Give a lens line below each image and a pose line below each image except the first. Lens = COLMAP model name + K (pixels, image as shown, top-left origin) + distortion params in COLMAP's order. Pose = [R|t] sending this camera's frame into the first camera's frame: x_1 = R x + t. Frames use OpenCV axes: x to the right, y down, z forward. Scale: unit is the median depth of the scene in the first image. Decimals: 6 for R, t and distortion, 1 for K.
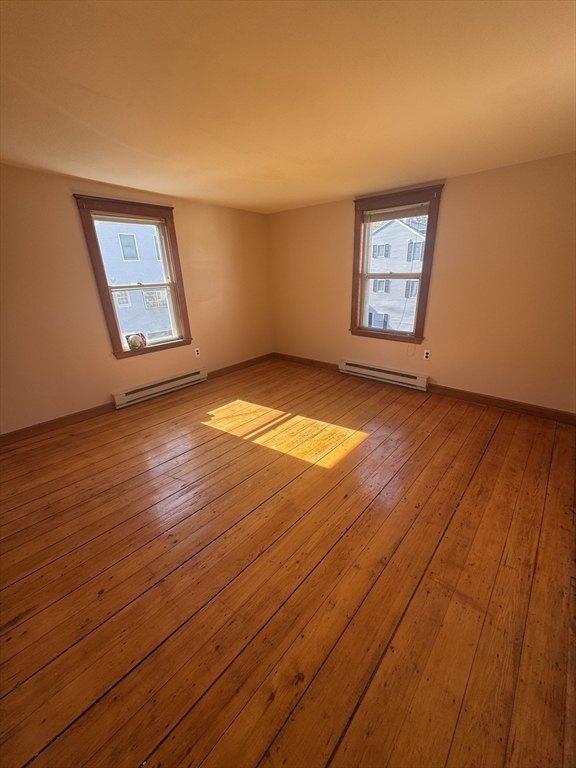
lens RADIAL K [[304.7, 0, 290.1], [0, 304.7, 381.7], [0, 0, 1]] dist [0.001409, 0.000101]
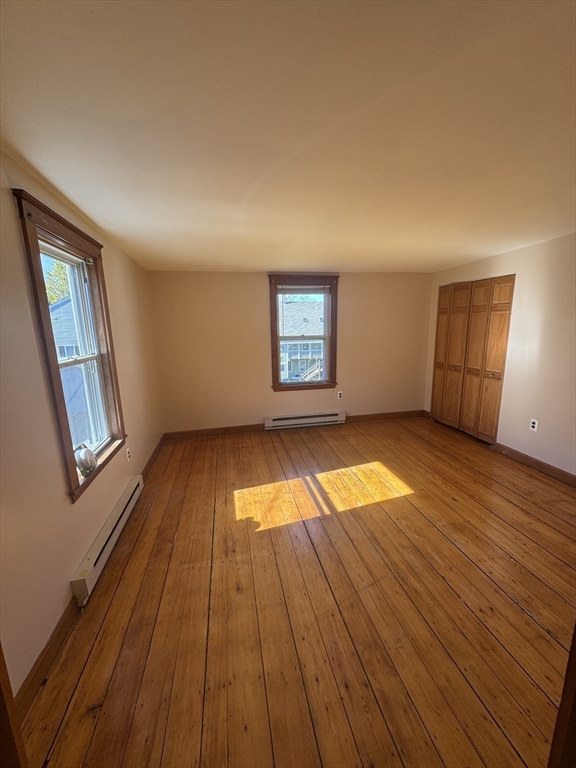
lens RADIAL K [[304.7, 0, 289.7], [0, 304.7, 382.6], [0, 0, 1]] dist [0.001409, 0.000101]
pose [[0.597853, -0.132307, 0.790612, -0.734525], [0.283321, 0.957503, -0.054008, -0.137310], [-0.749868, 0.256286, 0.609931, 0.379739]]
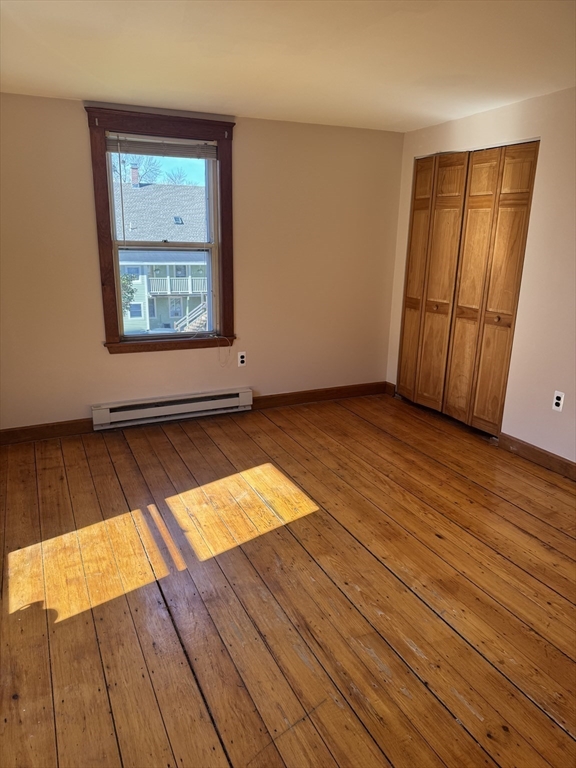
lens RADIAL K [[541.9, 0, 288.2], [0, 541.9, 382.0], [0, 0, 1]] dist [0.056818, -0.024209]
pose [[0.388244, -0.211021, 0.897071, -0.661727], [0.297188, 0.950094, 0.094873, -0.130016], [-0.872322, 0.229764, 0.431581, 0.411964]]
